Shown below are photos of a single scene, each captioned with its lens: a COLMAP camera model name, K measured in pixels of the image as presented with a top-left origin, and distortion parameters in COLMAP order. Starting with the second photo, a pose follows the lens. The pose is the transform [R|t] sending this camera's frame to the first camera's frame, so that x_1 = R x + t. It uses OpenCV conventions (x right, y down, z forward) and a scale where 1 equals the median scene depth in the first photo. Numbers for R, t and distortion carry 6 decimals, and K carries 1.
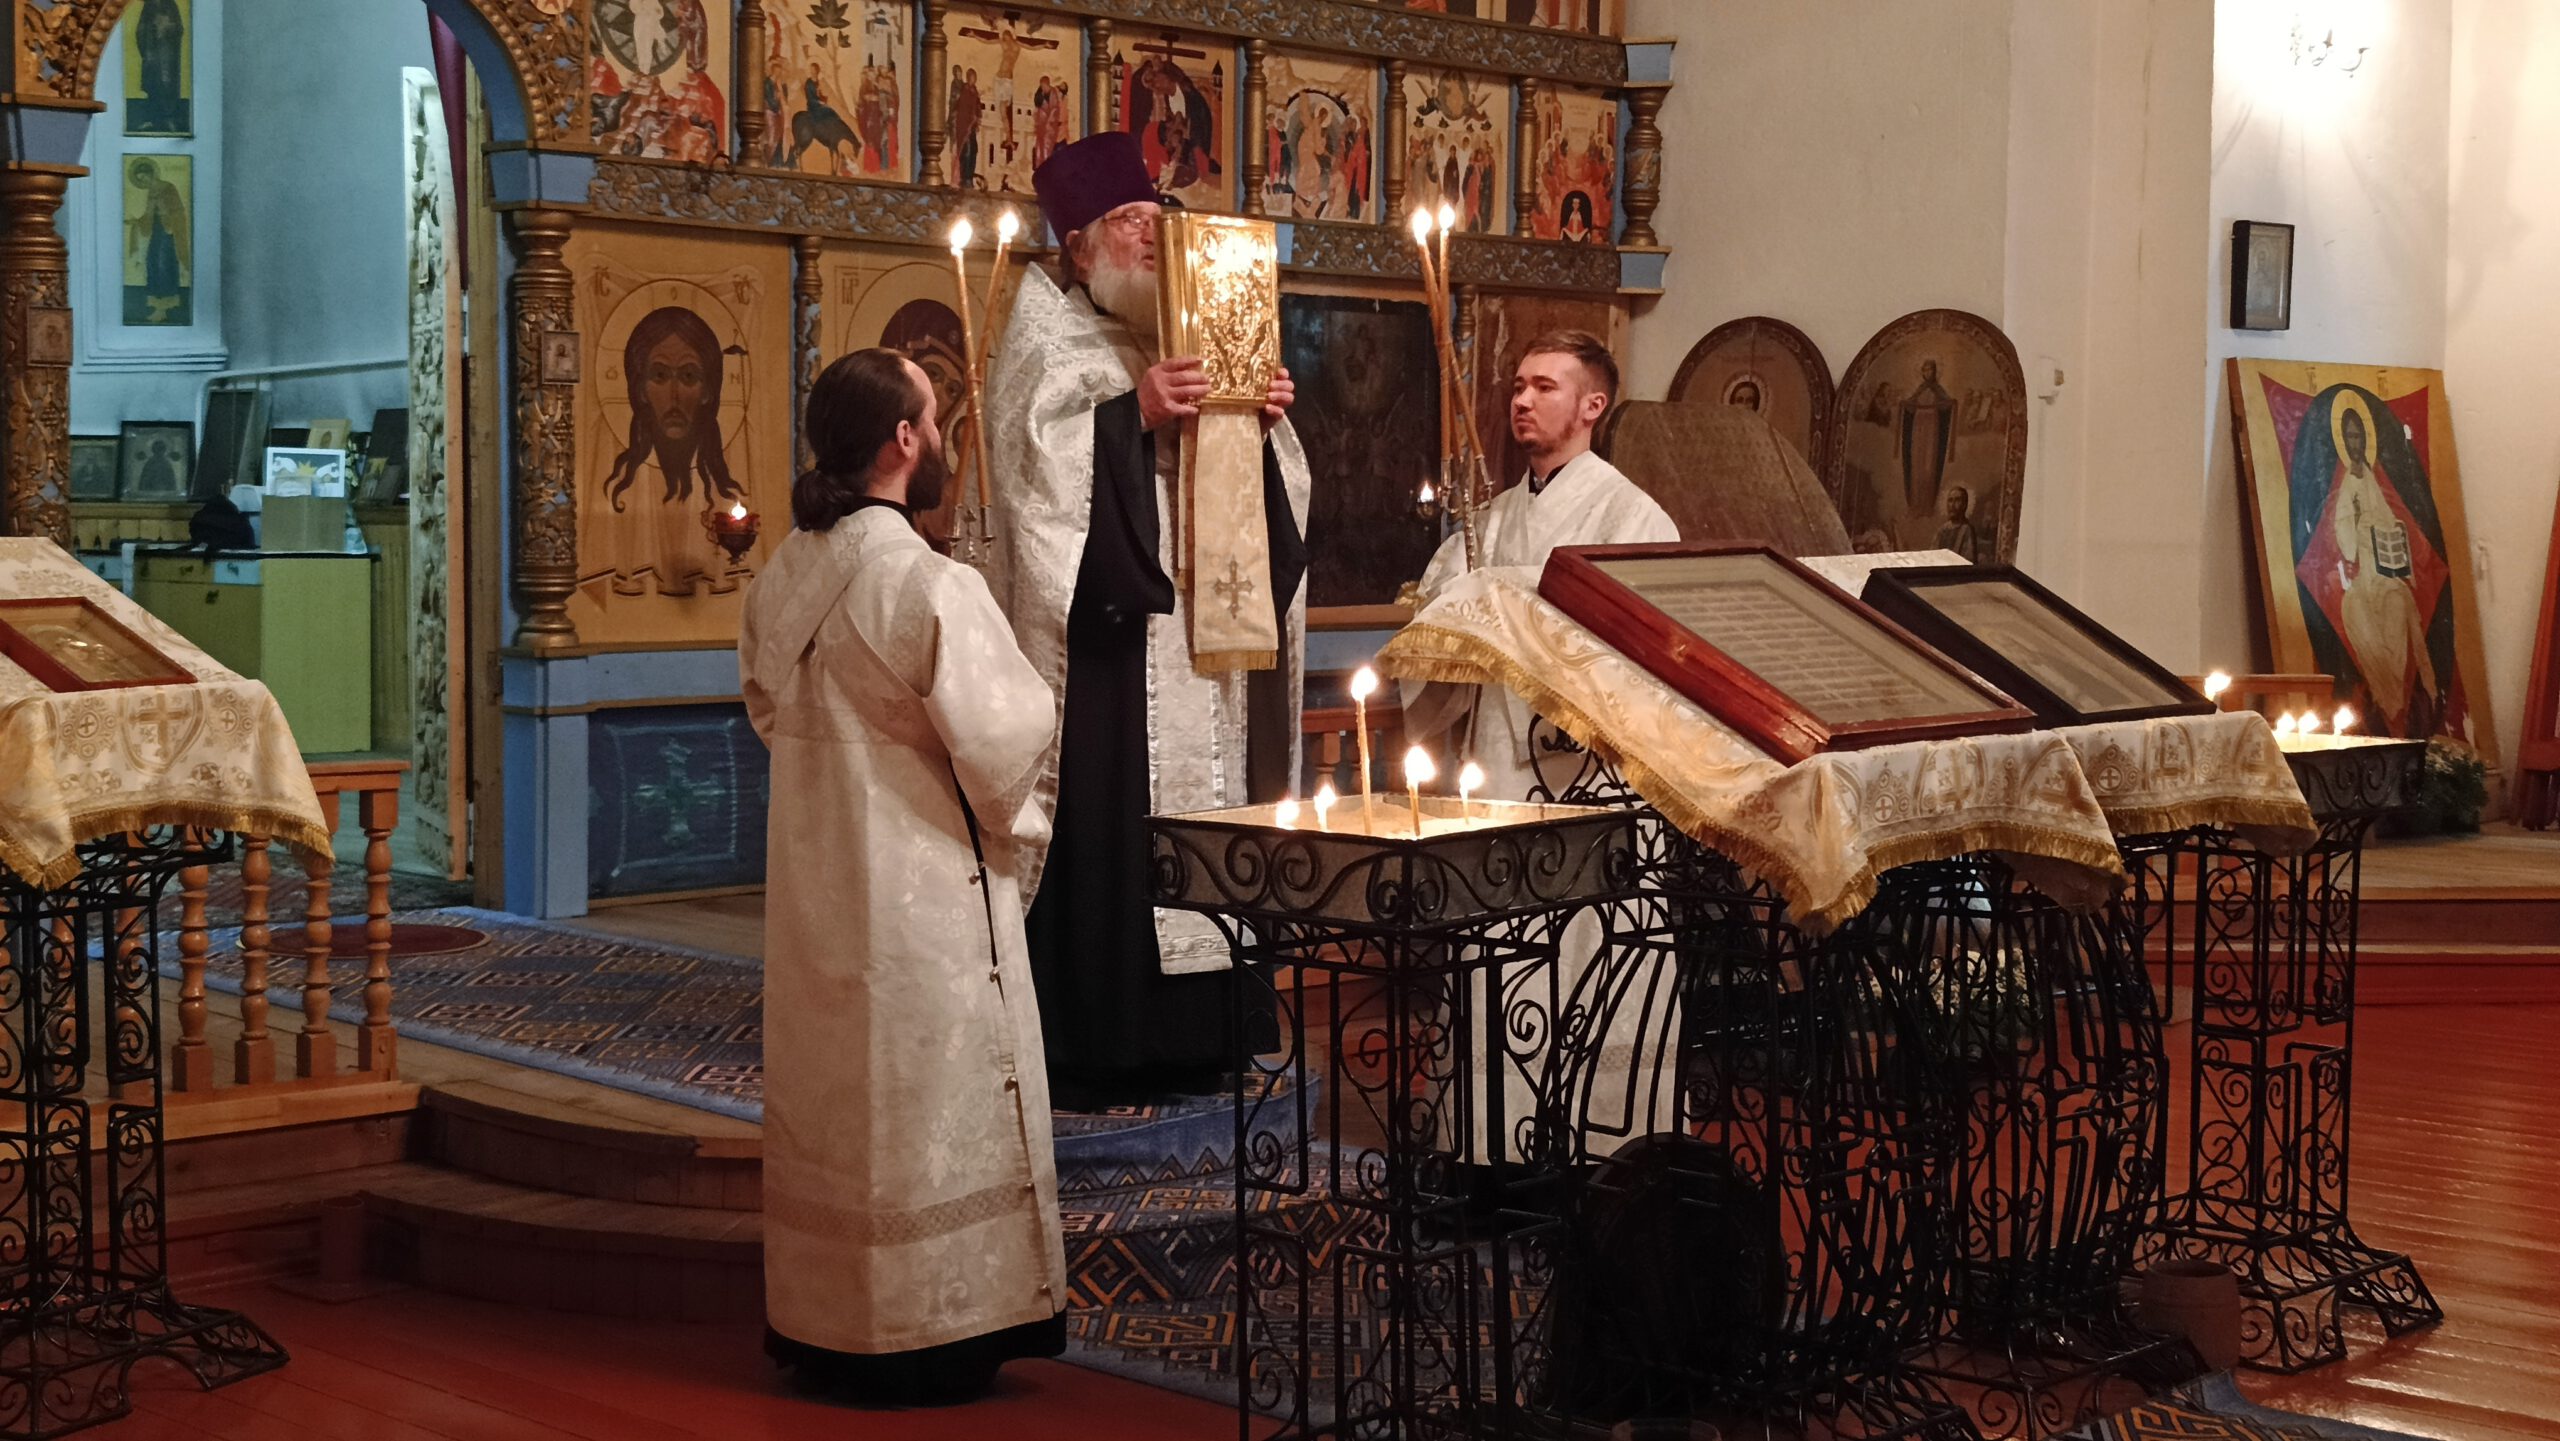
lens RADIAL K [[3405.3, 0, 1266.4], [0, 3405.3, 768.1], [0, 0, 1]] dist [0.128065, -0.580318]
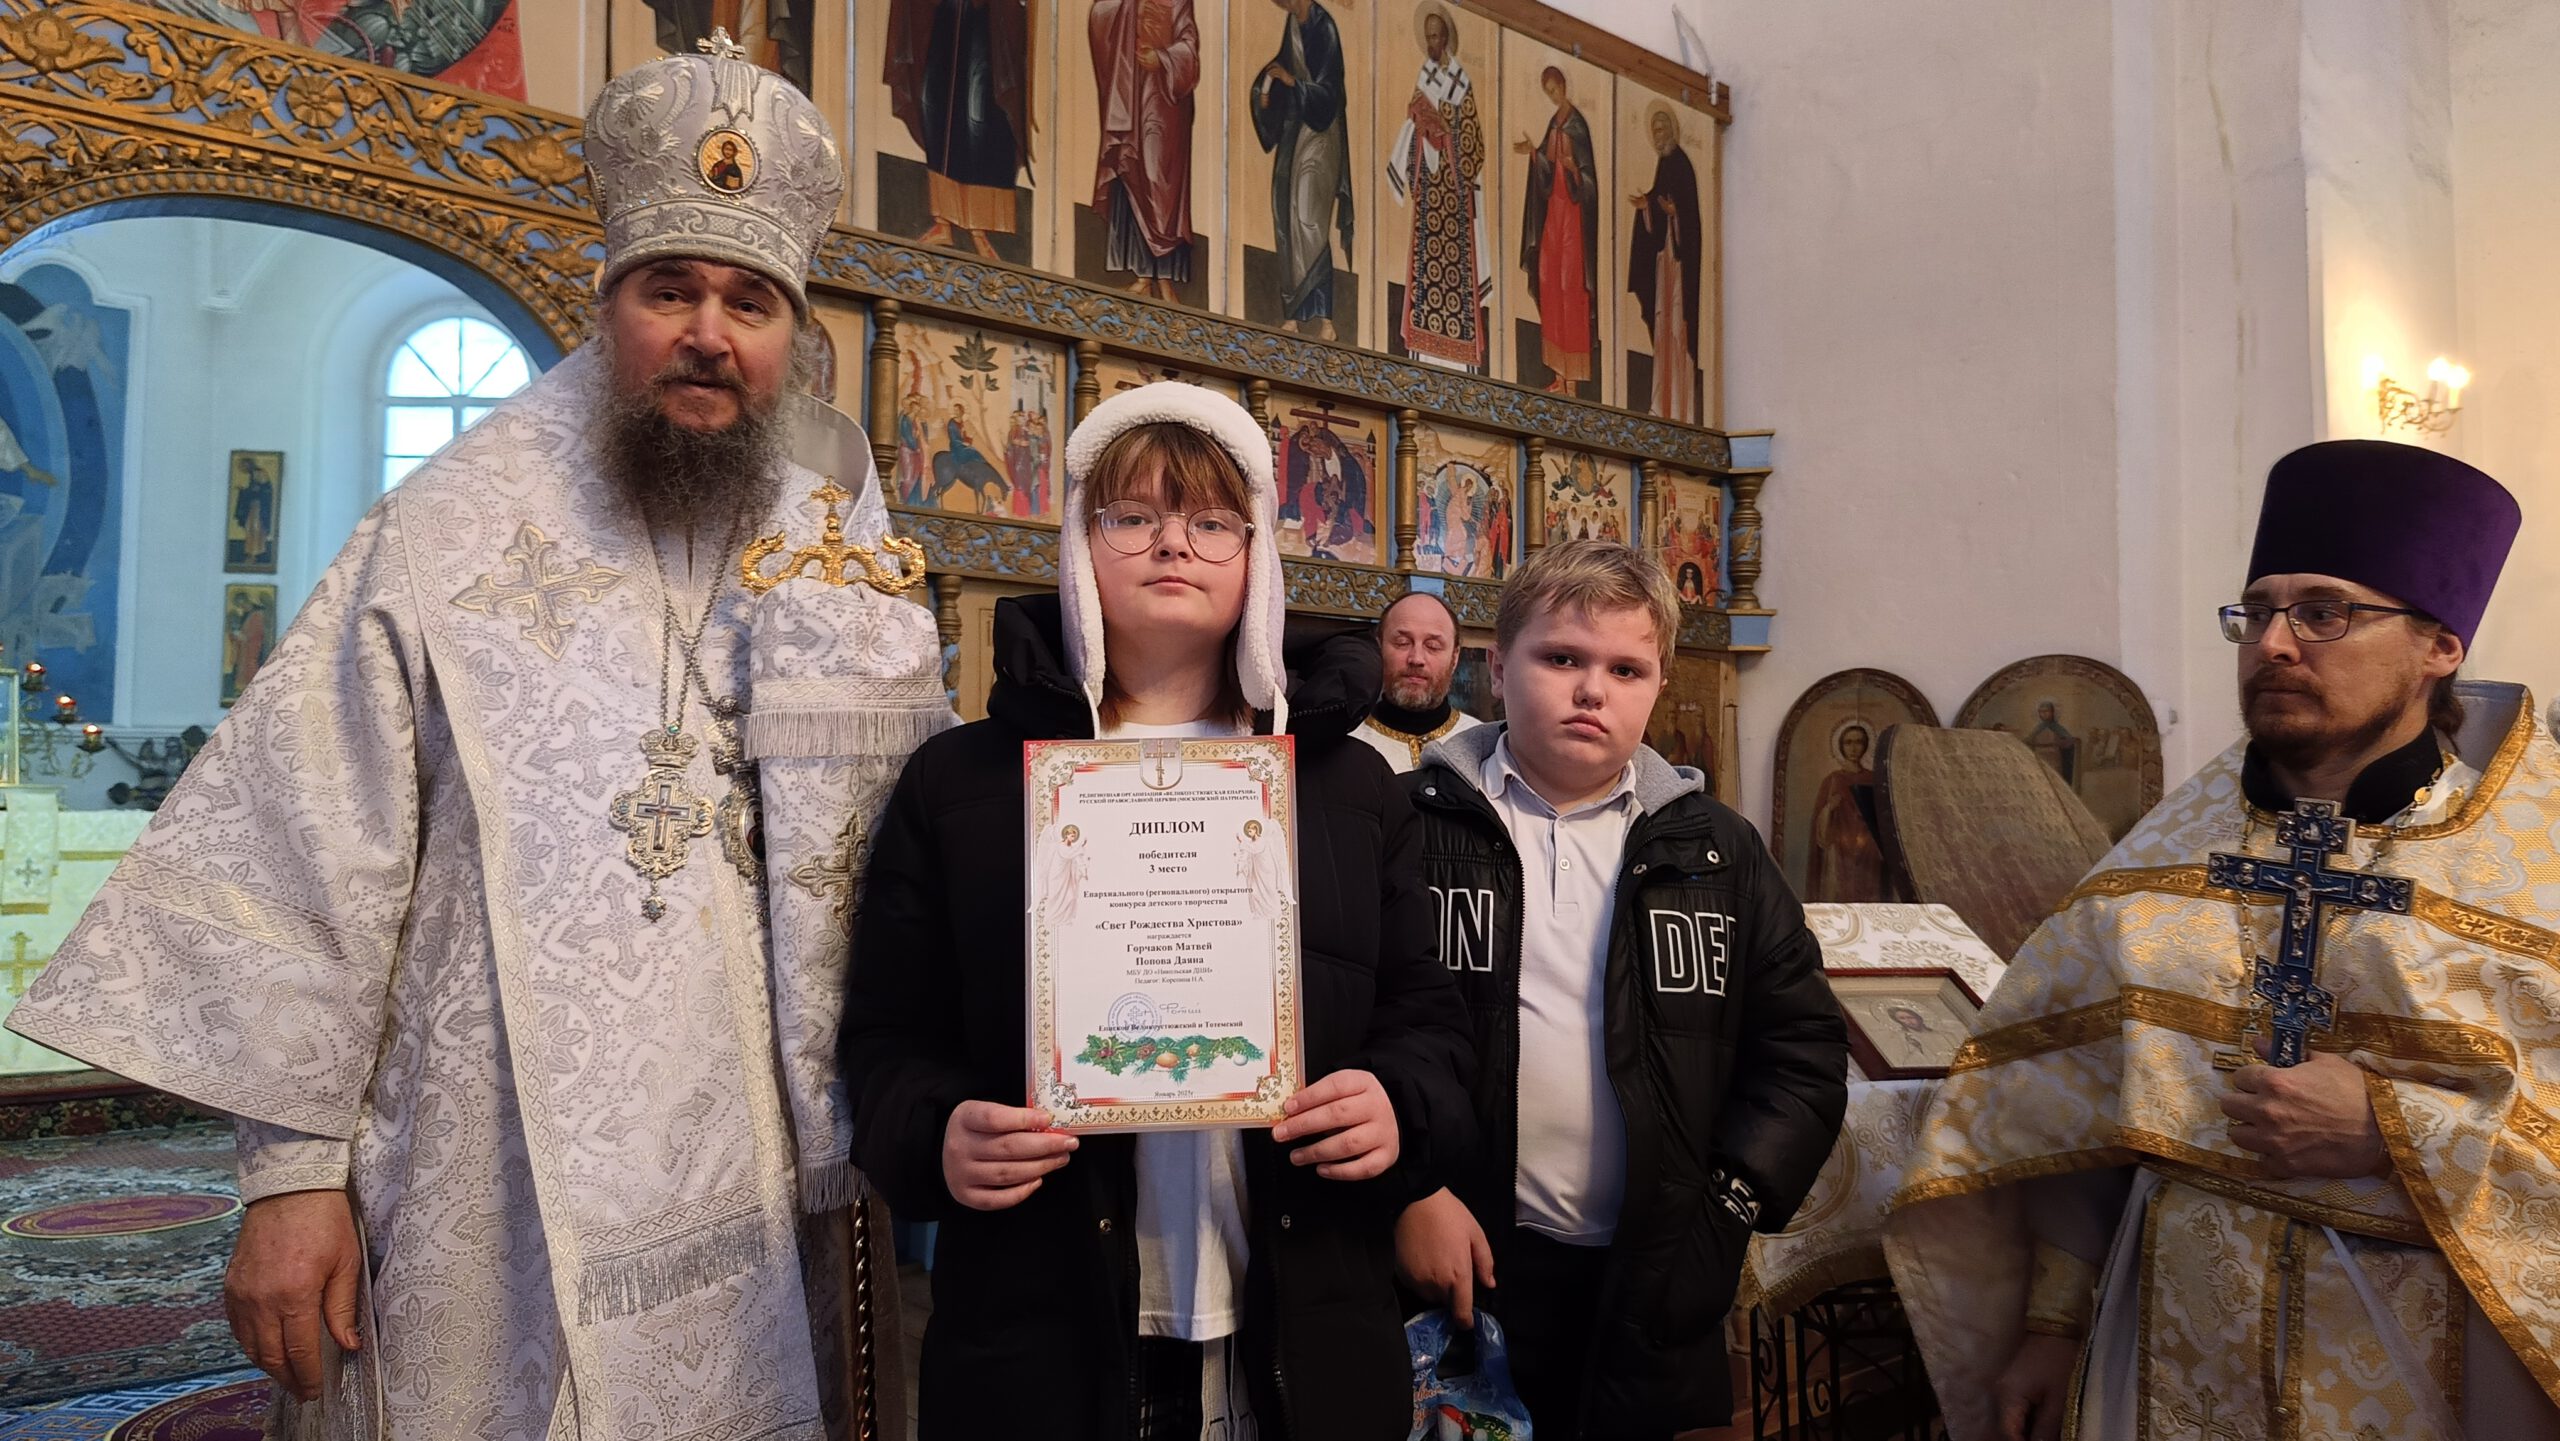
lens RADIAL K [[1760.8, 0, 1282.3], [0, 1760.8, 704.4], [0, 0, 1]] dist [0.025537, -0.030170]
pose [[0.997501, -0.014741, -0.069093, -0.005863], [0.004683, 0.989635, -0.143526, -0.047922], [0.070493, 0.142844, 0.987232, 0.521191]]
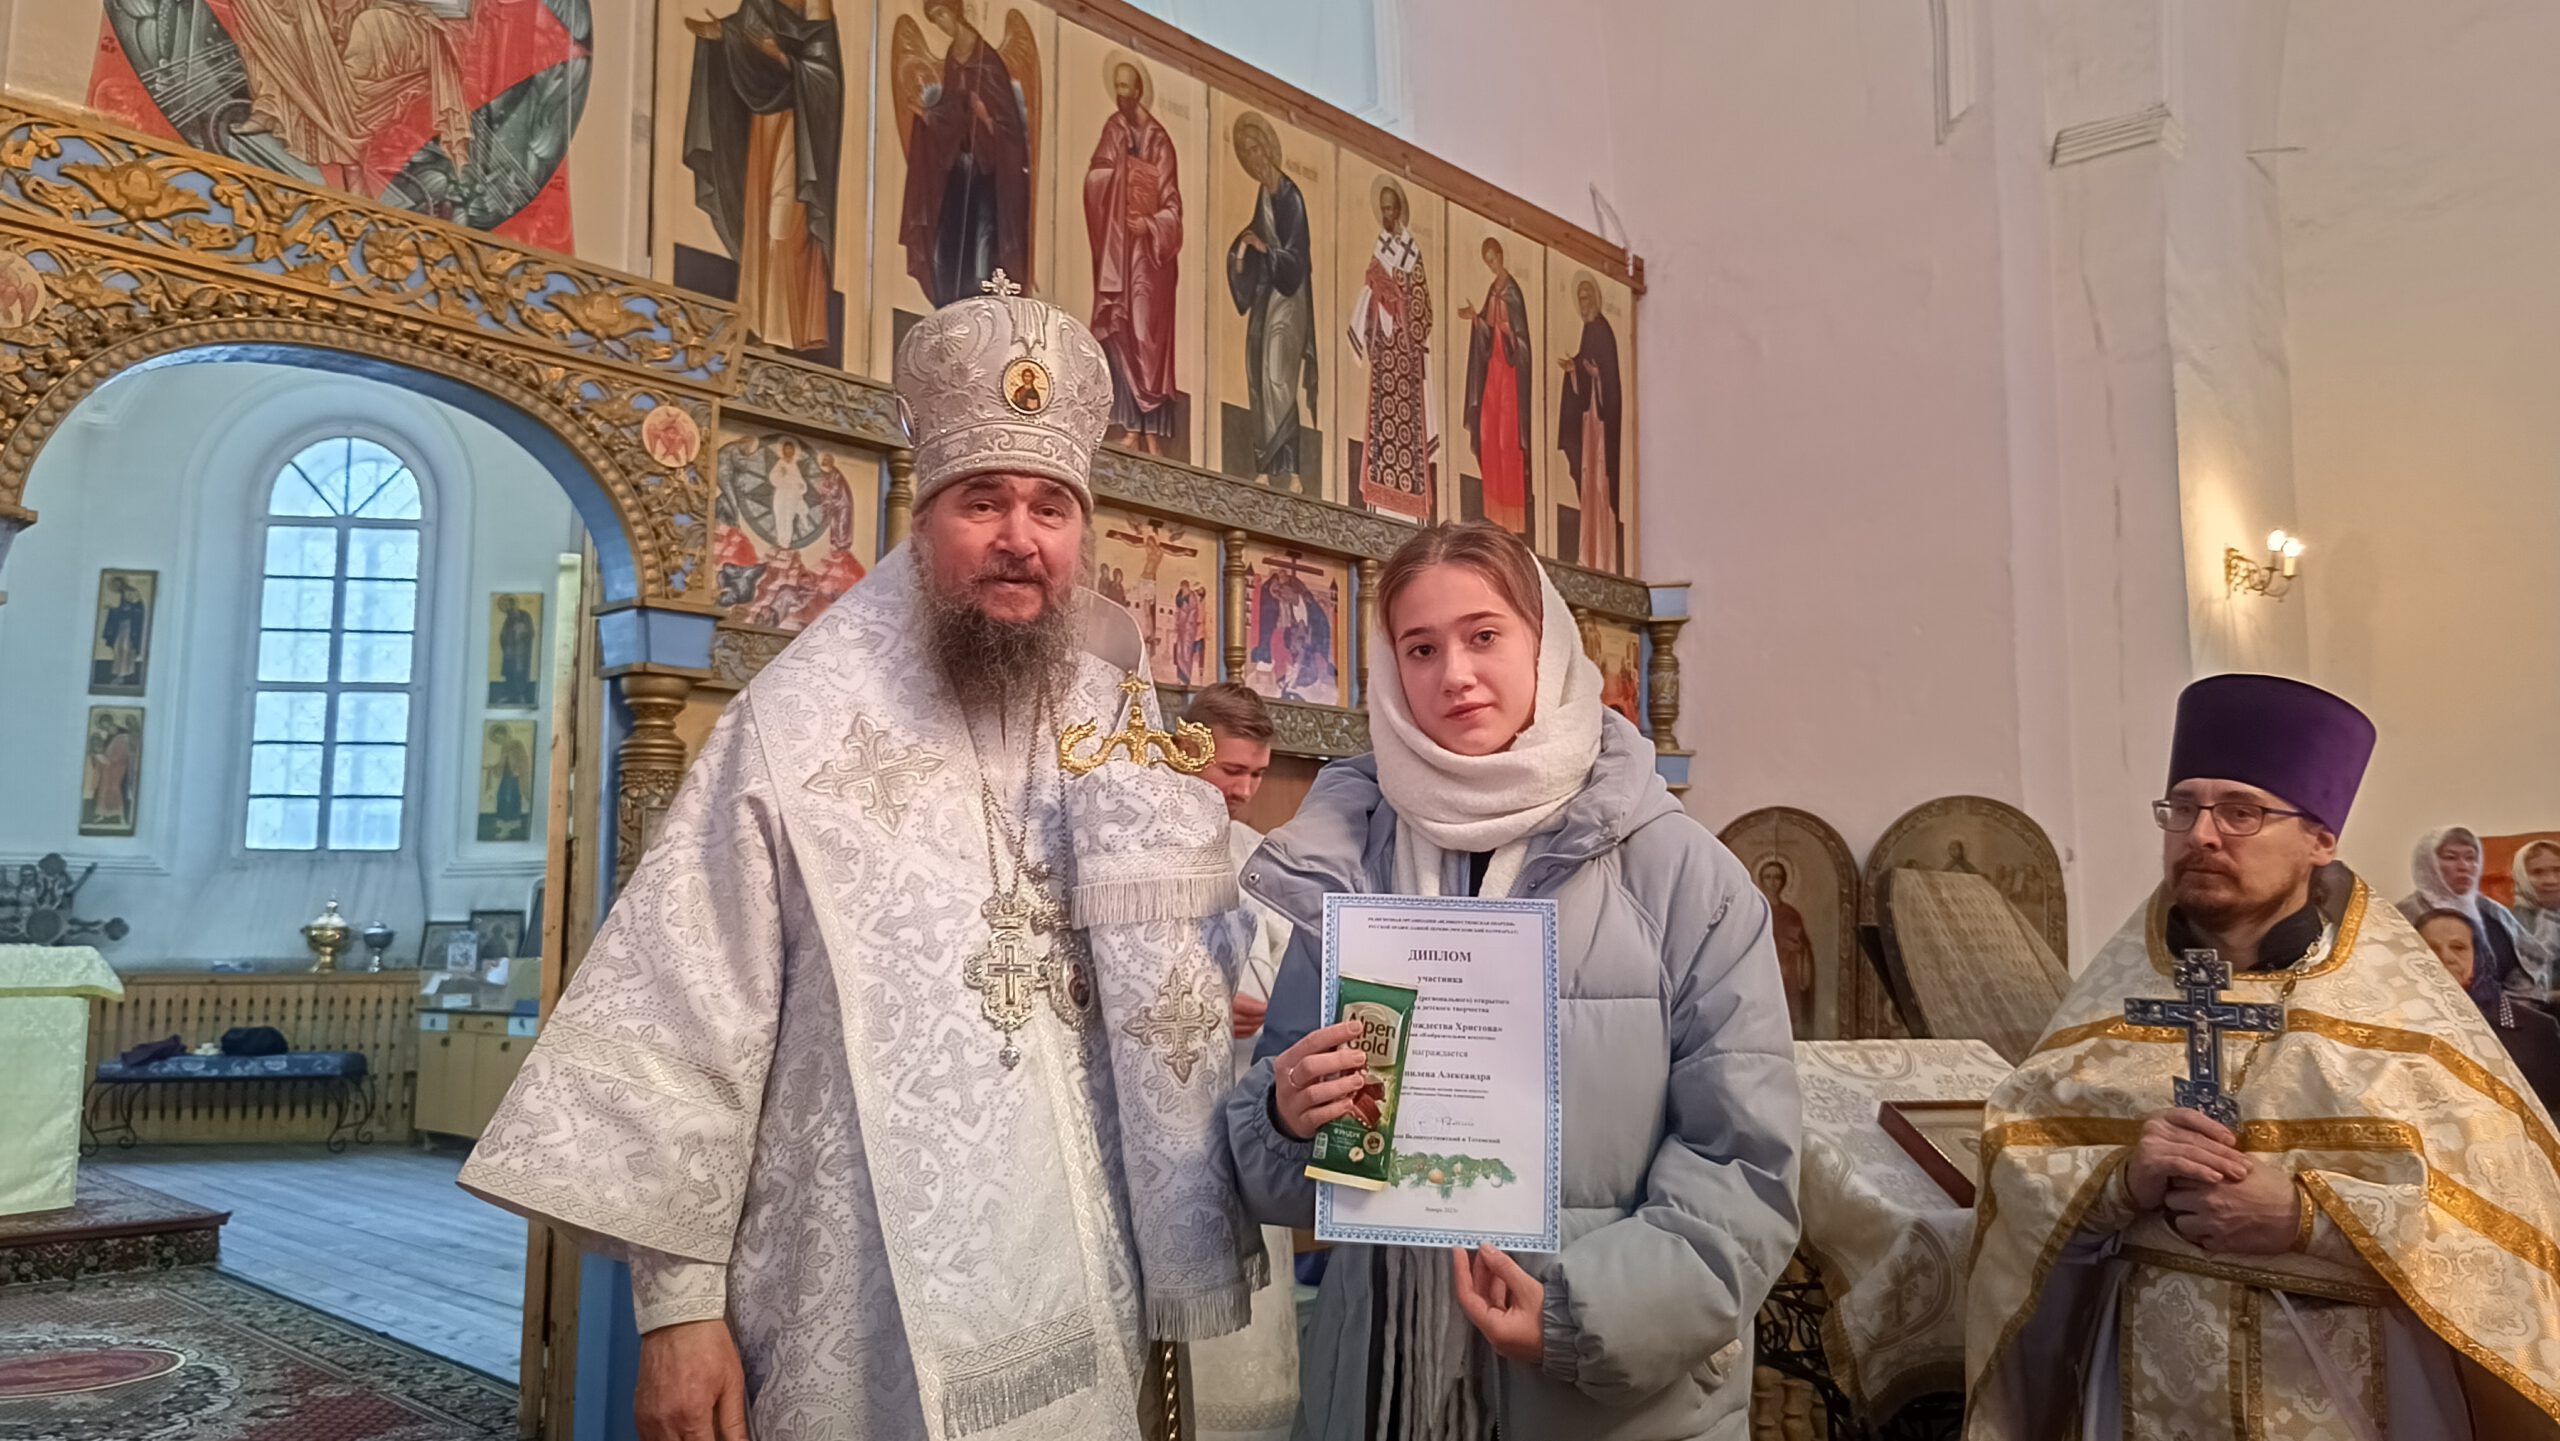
lens RADIAL K [[1759.4, 0, 1268.8], [0, 1759.4, 725.8], [0, 0, 1]] dist [0.013201, -0.000702]
pose [[0.999759, -0.009293, 0.019898, -0.052878], [0.013087, 0.979709, -0.199995, -0.050100], [-0.017635, 0.200207, 0.979595, 0.500487]]
